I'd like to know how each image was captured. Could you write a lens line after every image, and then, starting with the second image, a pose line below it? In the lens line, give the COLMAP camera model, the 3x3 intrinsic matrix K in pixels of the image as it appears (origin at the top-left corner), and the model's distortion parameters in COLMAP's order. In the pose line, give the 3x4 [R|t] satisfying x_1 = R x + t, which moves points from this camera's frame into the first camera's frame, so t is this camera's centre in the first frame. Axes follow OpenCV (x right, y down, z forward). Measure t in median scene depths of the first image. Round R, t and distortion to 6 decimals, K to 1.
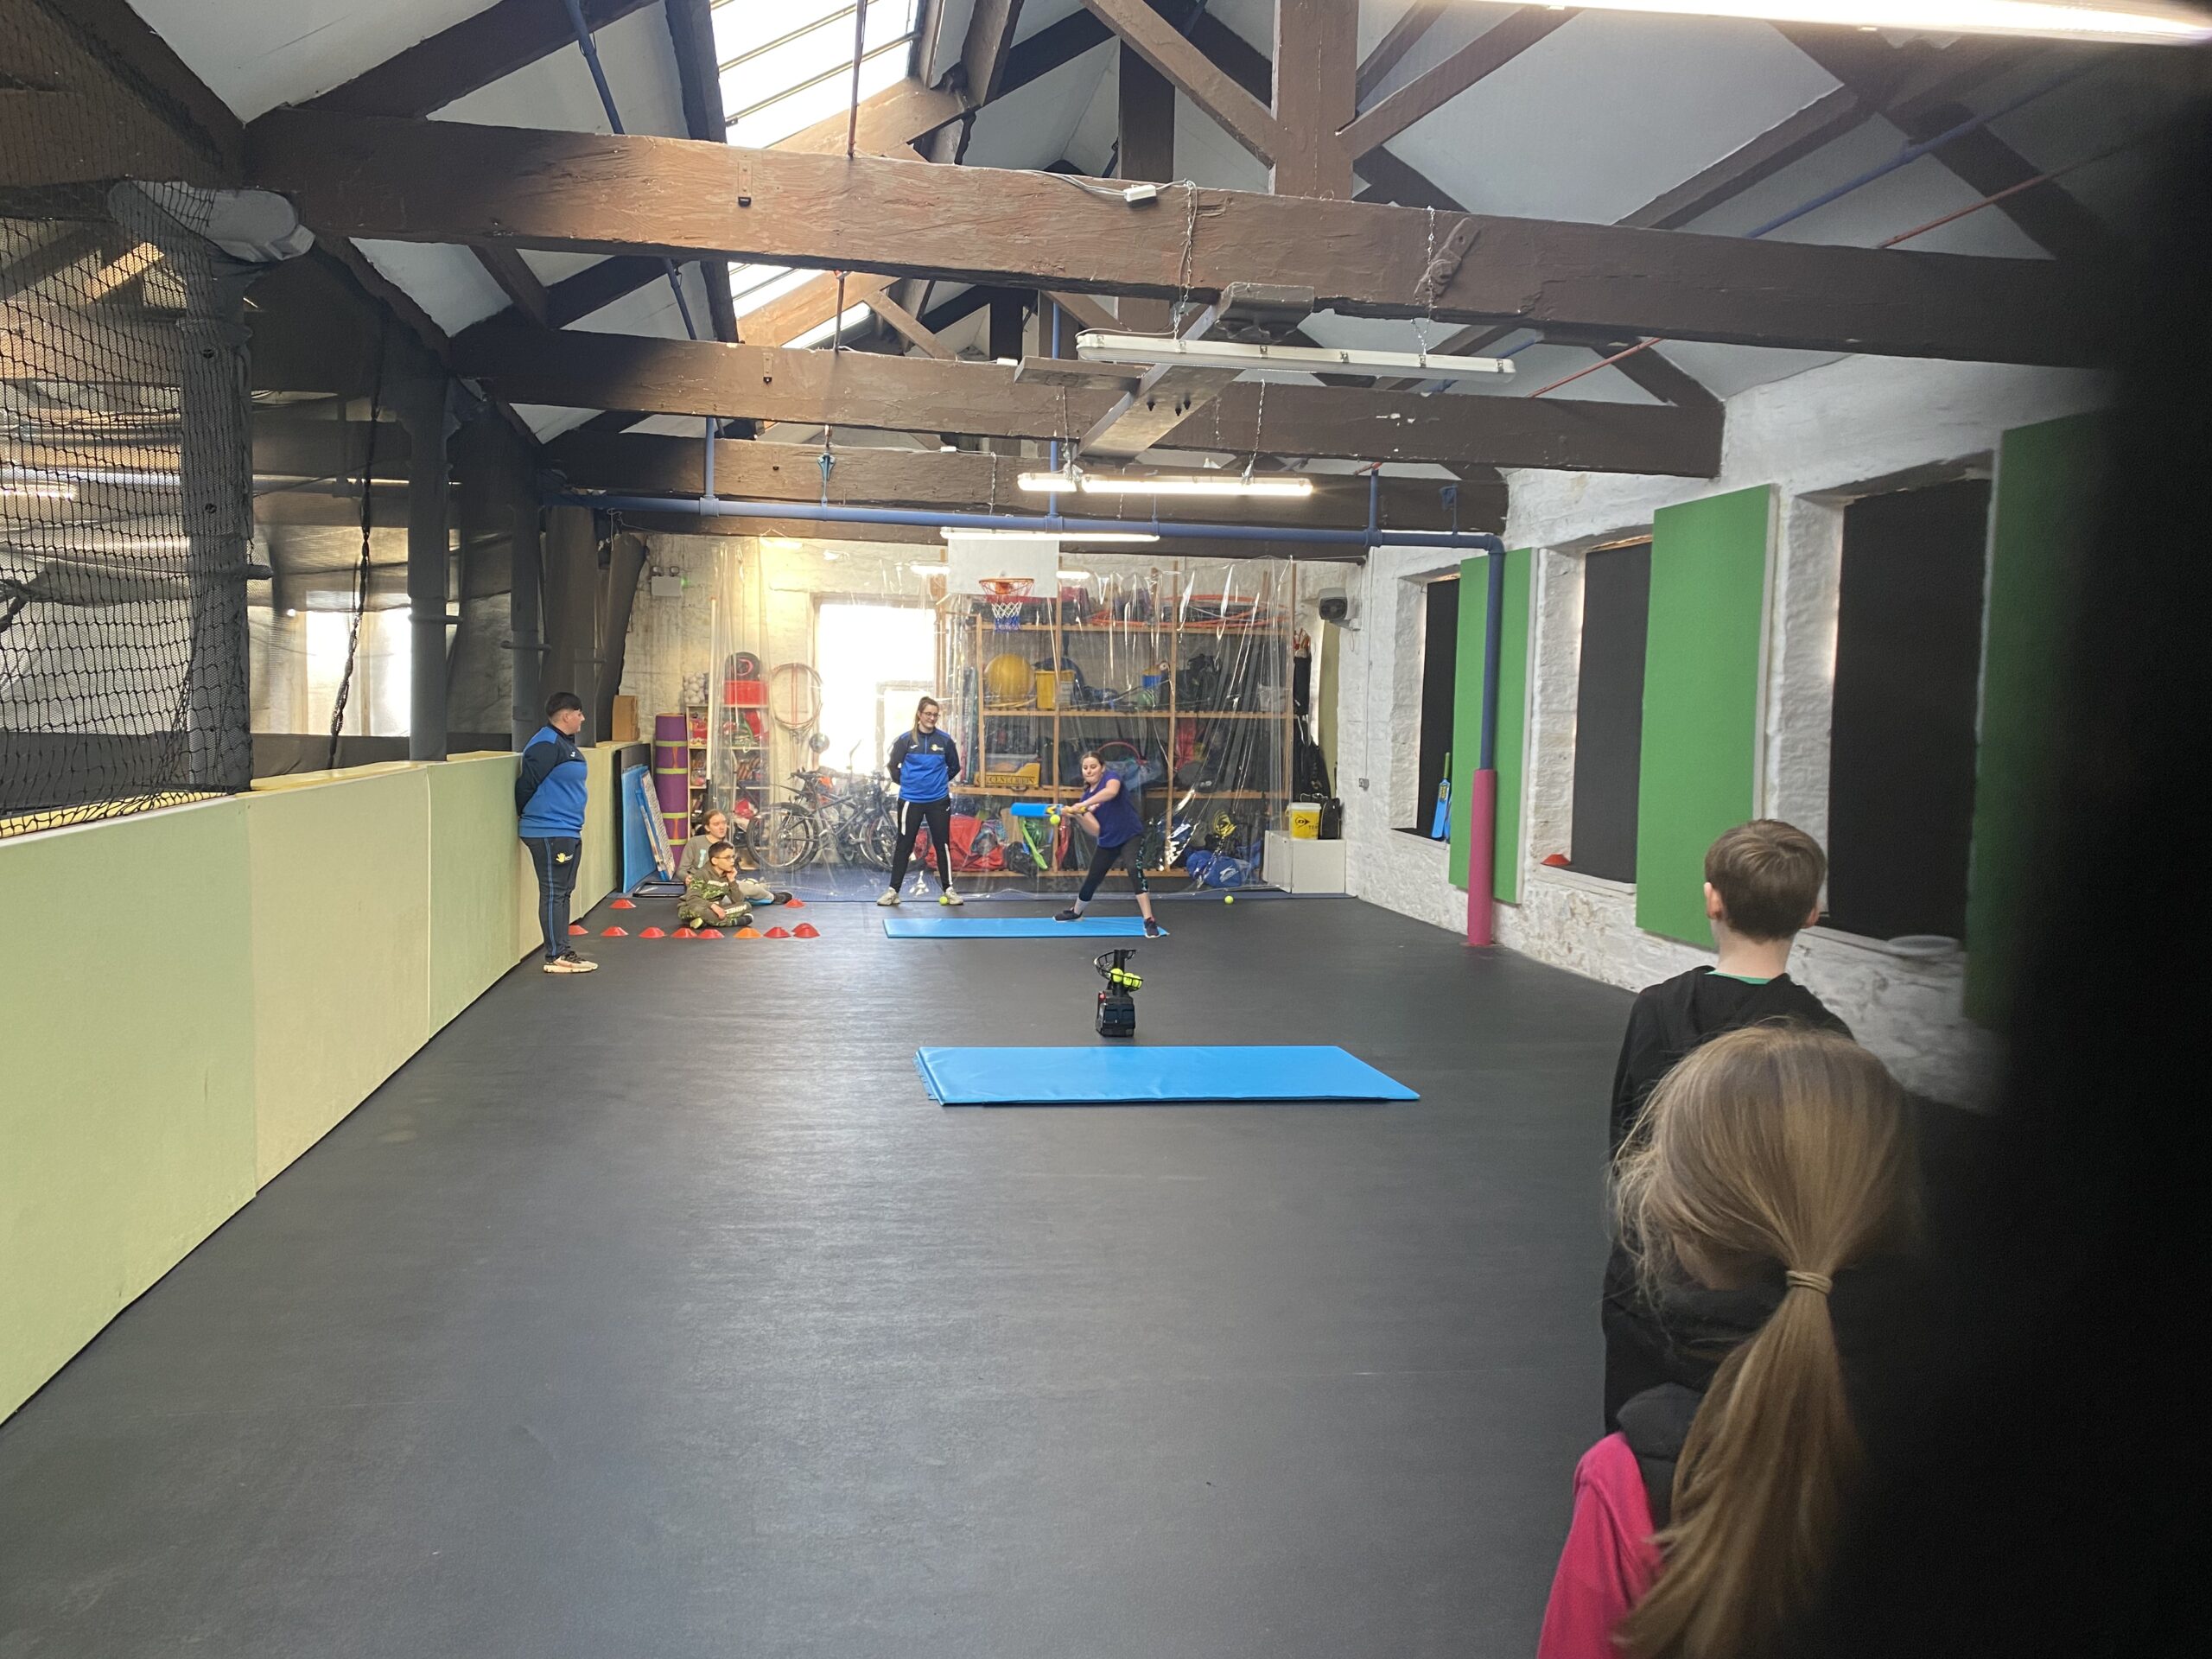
lens RADIAL K [[1666.7, 0, 1096.2], [0, 1666.7, 831.6], [0, 0, 1]] dist [0.028592, -0.007881]
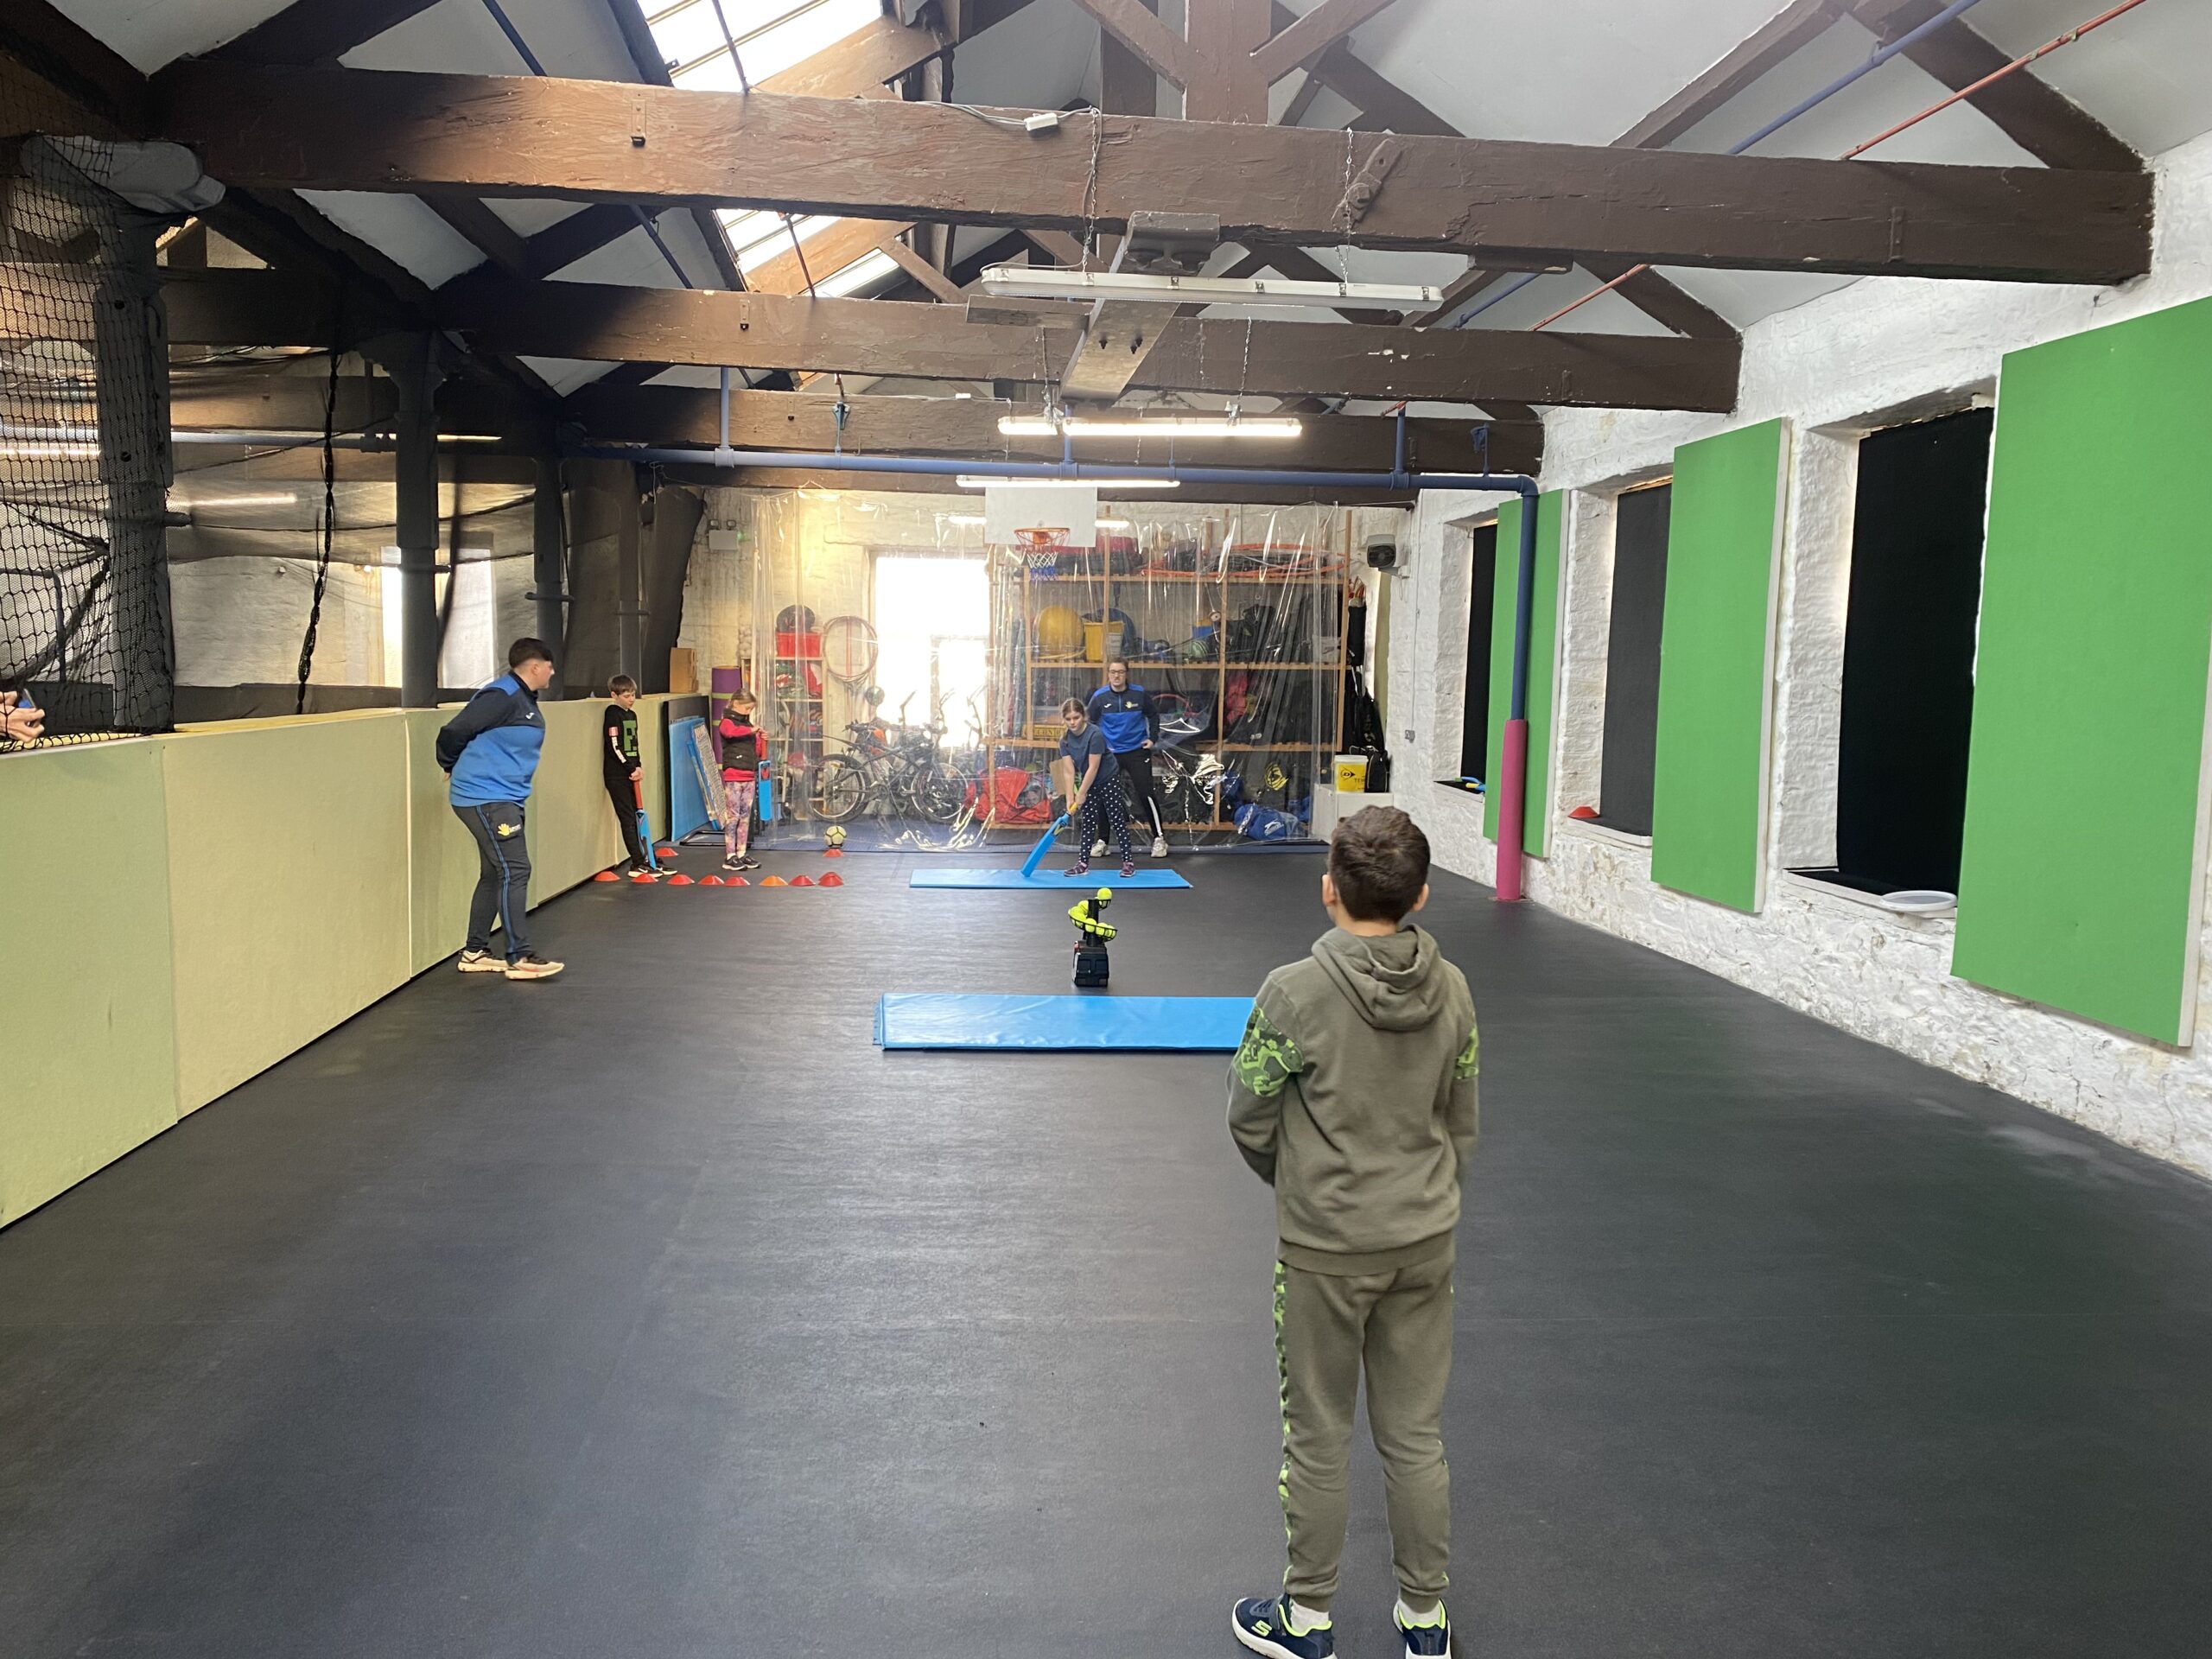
lens RADIAL K [[1666.7, 0, 1107.1], [0, 1666.7, 837.8], [0, 0, 1]] dist [0.028592, -0.007881]
pose [[0.996517, 0.005995, -0.083172, 0.100471], [-0.003586, 0.999570, 0.029088, 0.005387], [0.083311, -0.028689, 0.996111, 0.011188]]
